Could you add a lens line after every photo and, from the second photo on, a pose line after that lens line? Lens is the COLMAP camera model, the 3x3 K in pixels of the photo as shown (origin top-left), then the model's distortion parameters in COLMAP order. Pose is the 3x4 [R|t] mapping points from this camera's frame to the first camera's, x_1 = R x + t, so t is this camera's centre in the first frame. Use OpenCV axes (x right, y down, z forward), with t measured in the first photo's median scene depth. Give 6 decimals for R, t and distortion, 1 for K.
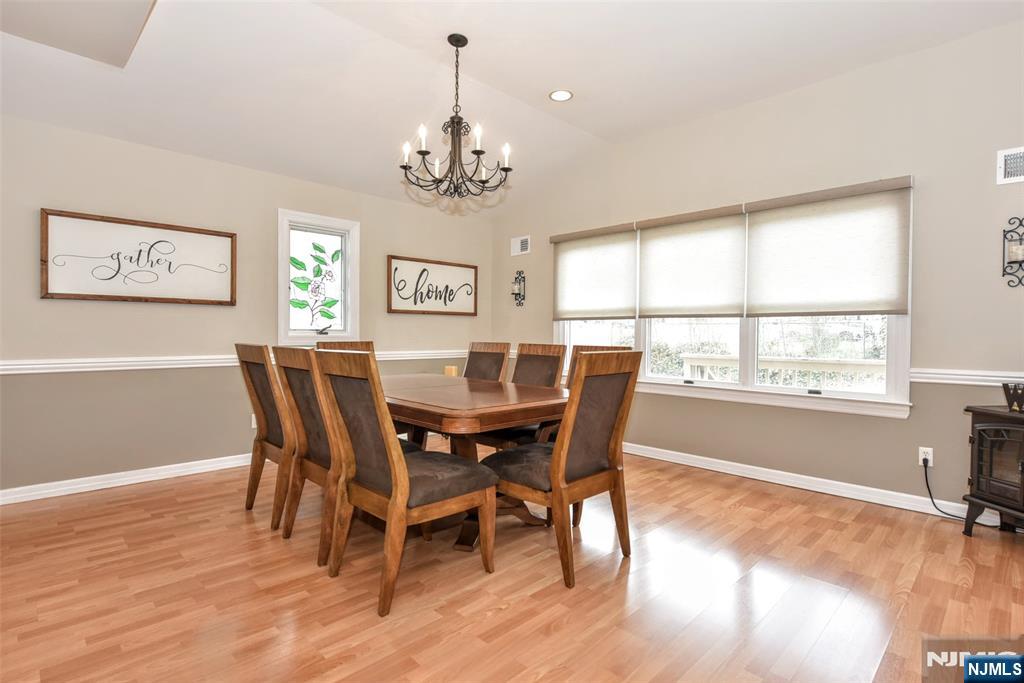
lens RADIAL K [[492.8, 0, 512.0], [0, 492.8, 341.5], [0, 0, 1]] dist [-0.003995, -0.000874]
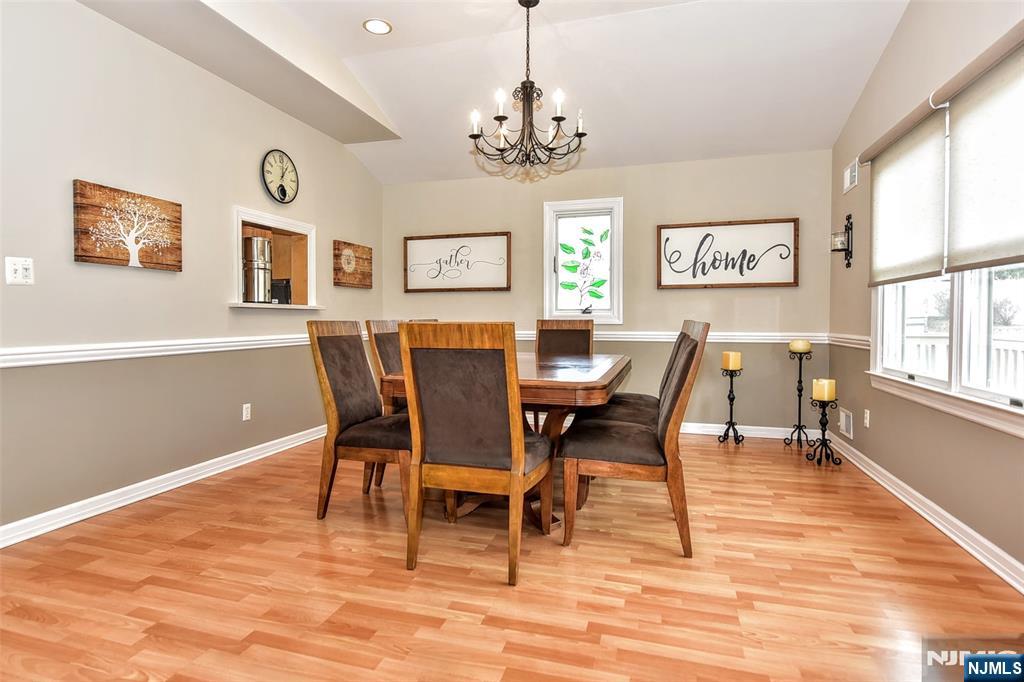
lens RADIAL K [[533.5, 0, 508.6], [0, 533.5, 326.8], [0, 0, 1]] dist [-0.001478, -0.000394]
pose [[0.486273, 0.005724, -0.873788, 0.511799], [-0.009024, 0.999958, 0.001529, 0.012980], [0.873760, 0.007141, 0.486304, 0.305522]]
